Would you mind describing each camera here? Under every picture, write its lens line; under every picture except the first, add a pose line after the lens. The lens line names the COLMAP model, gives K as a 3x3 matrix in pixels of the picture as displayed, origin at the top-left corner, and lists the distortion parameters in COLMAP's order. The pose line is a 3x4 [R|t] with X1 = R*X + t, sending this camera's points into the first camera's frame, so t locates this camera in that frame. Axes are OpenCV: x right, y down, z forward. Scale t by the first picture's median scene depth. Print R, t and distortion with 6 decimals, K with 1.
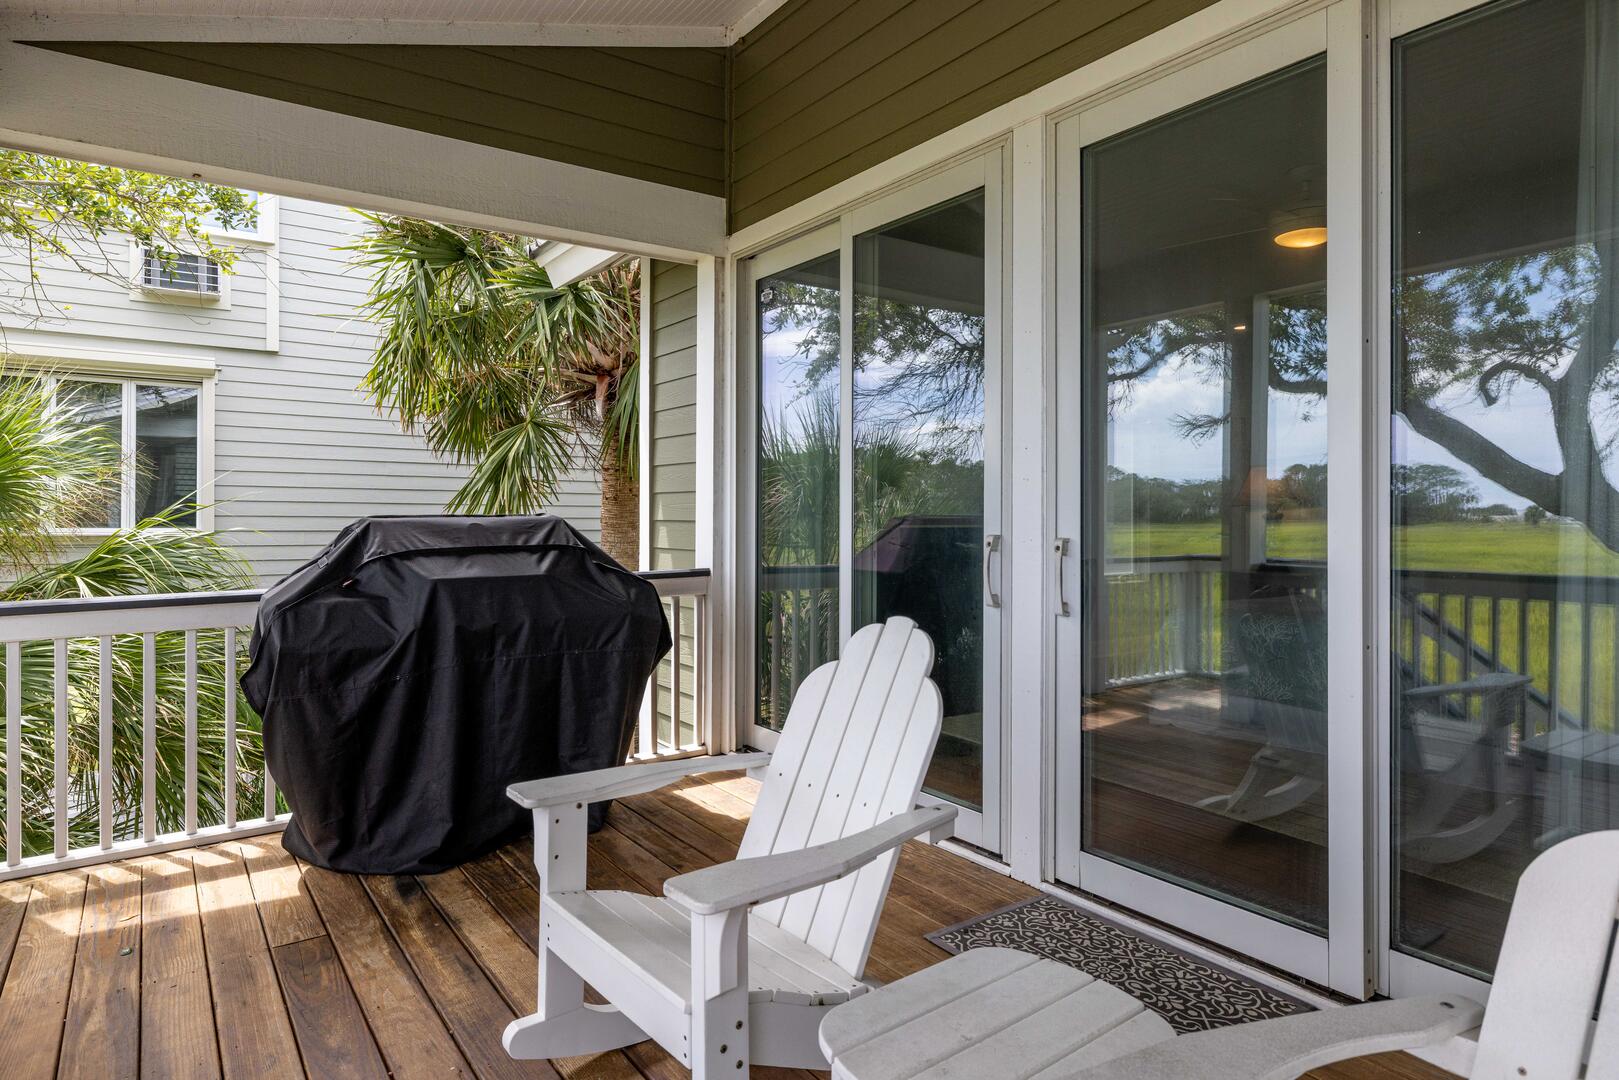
lens RADIAL K [[952.3, 0, 806.0], [0, 952.3, 509.0], [0, 0, 1]] dist [0.005396, 0.001278]
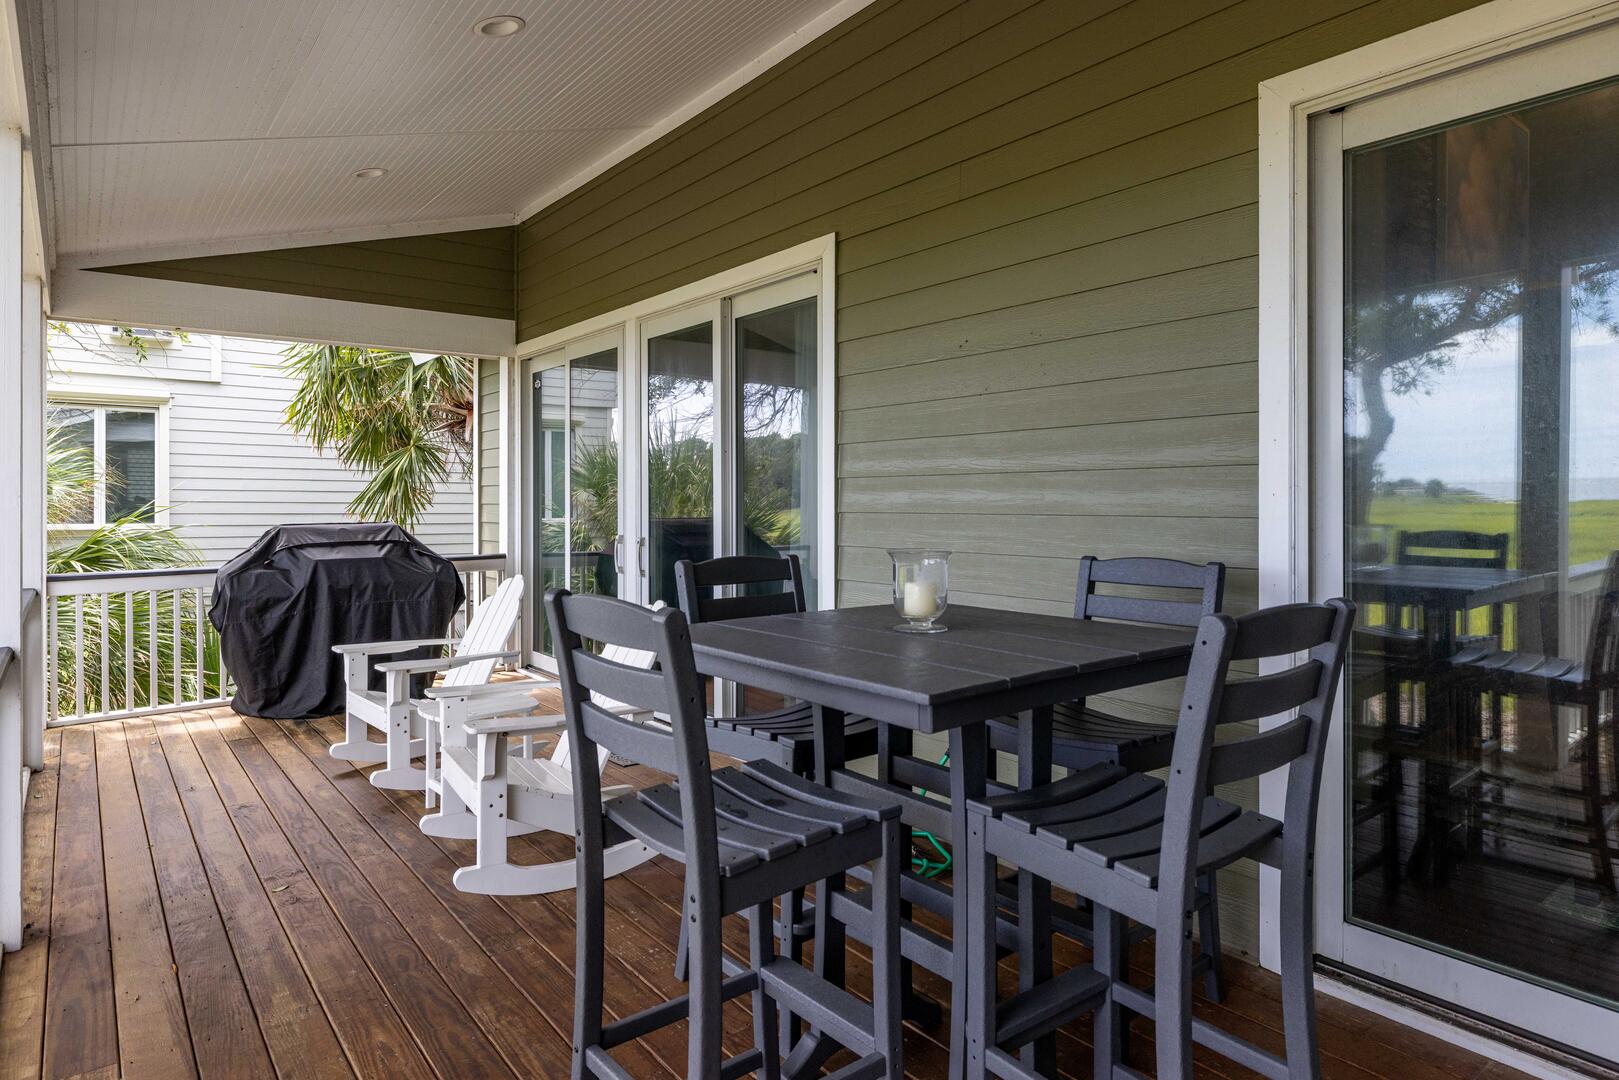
lens RADIAL K [[946.3, 0, 807.3], [0, 946.3, 502.6], [0, 0, 1]] dist [0.002097, -0.001022]
pose [[0.998545, -0.000295, 0.053920, 0.430069], [-0.000136, 0.999968, 0.007983, -0.047870], [-0.053921, -0.007979, 0.998513, -0.819174]]
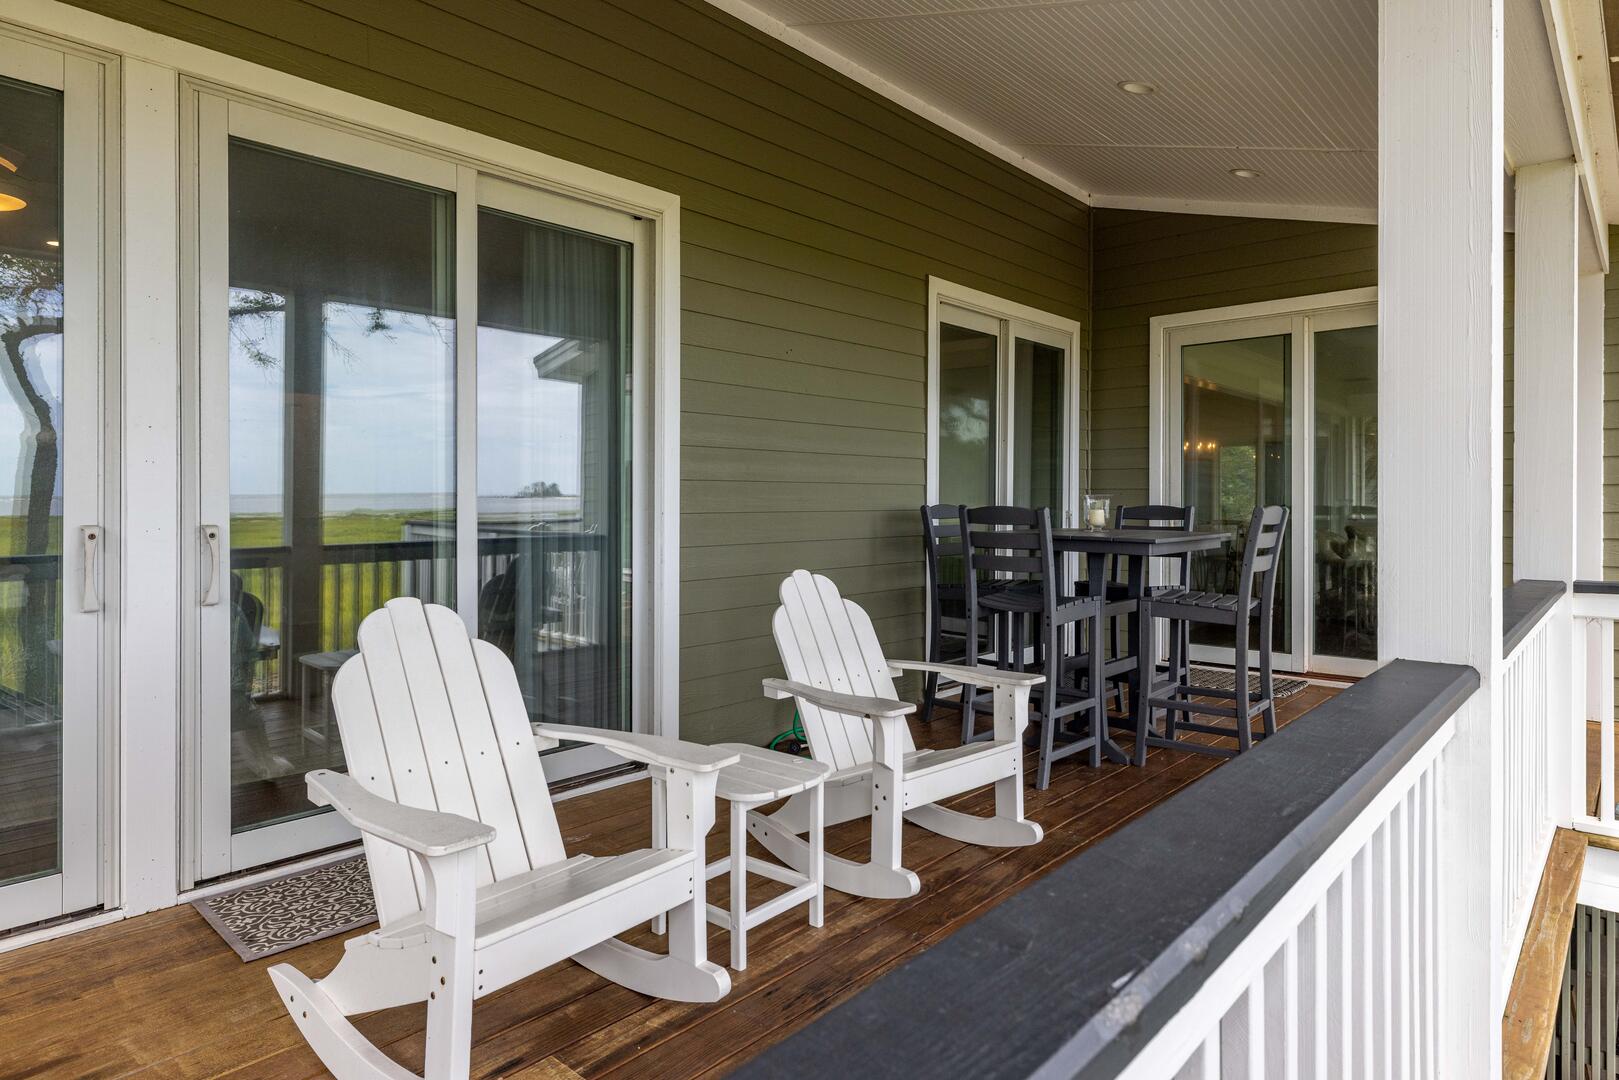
lens RADIAL K [[946.3, 0, 807.3], [0, 946.3, 502.6], [0, 0, 1]] dist [0.002097, -0.001022]
pose [[-0.236213, -0.000222, 0.971701, -0.694977], [-0.003246, 0.999995, -0.000561, 0.005155], [-0.971696, -0.003286, -0.236213, 0.543168]]
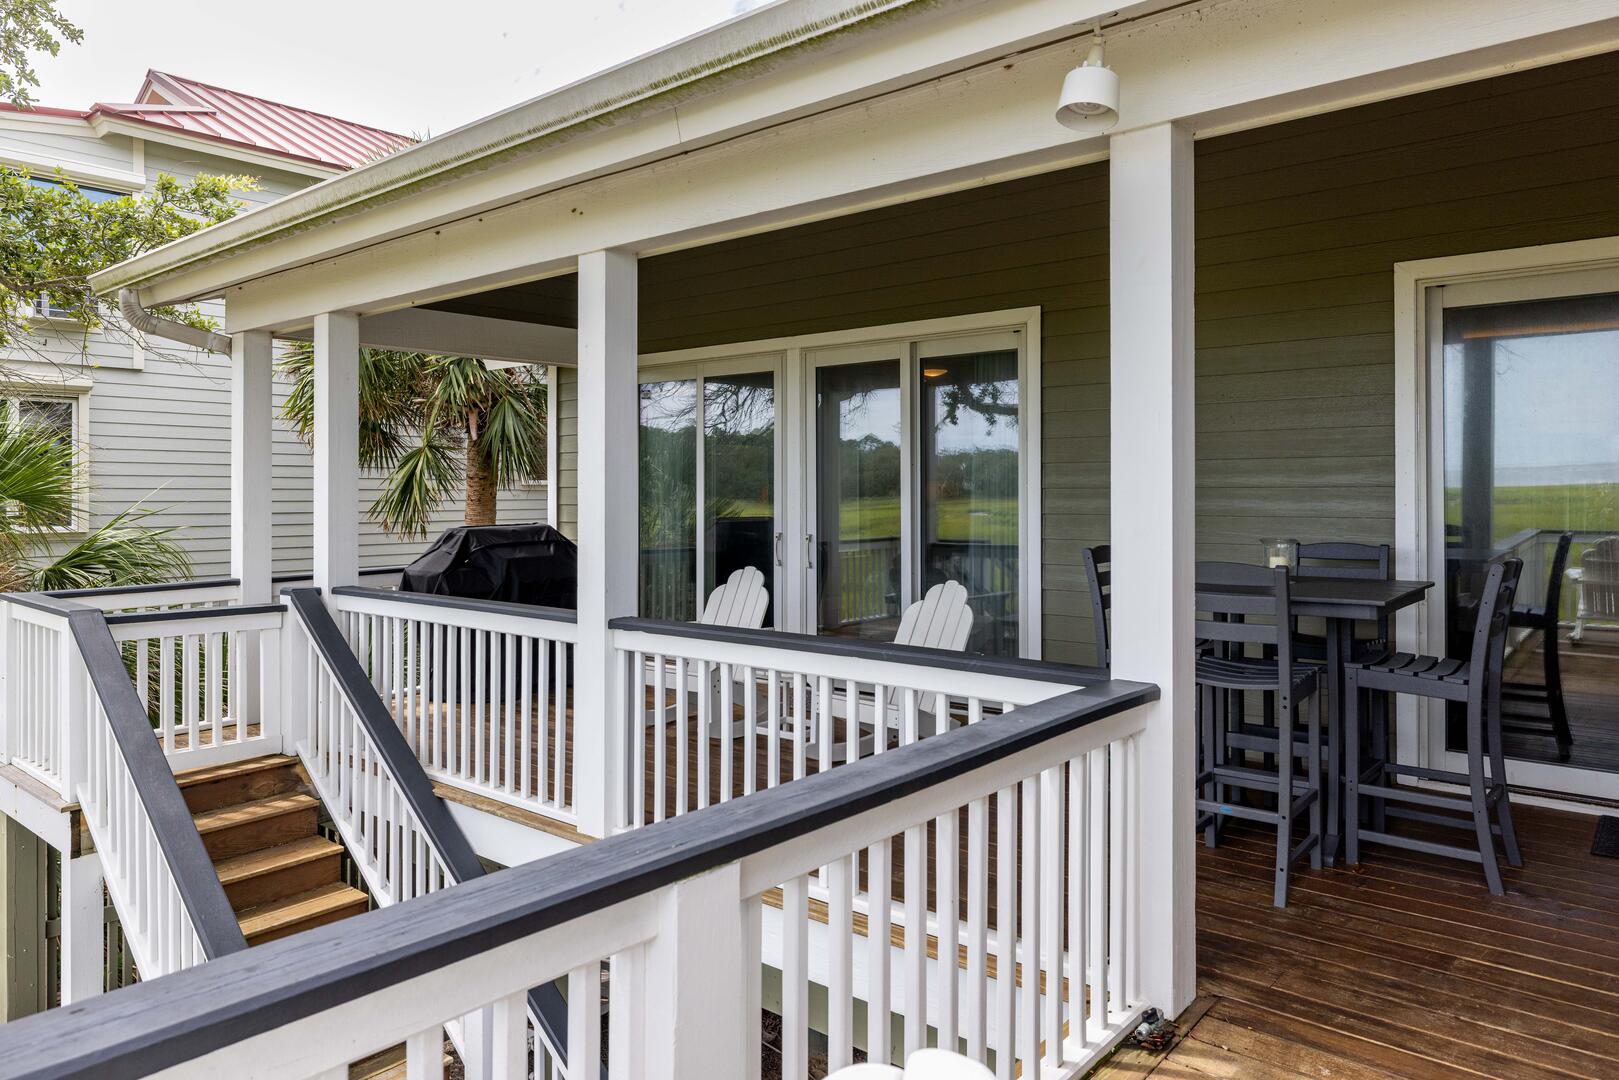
lens RADIAL K [[1087.6, 0, 810.0], [0, 1087.6, 484.6], [0, 0, 1]] dist [-0.002211, 0.000012]
pose [[0.965189, -0.002647, 0.261539, -0.356820], [0.002253, 0.999996, 0.001805, -0.081267], [-0.261542, -0.001153, 0.965191, -1.319808]]
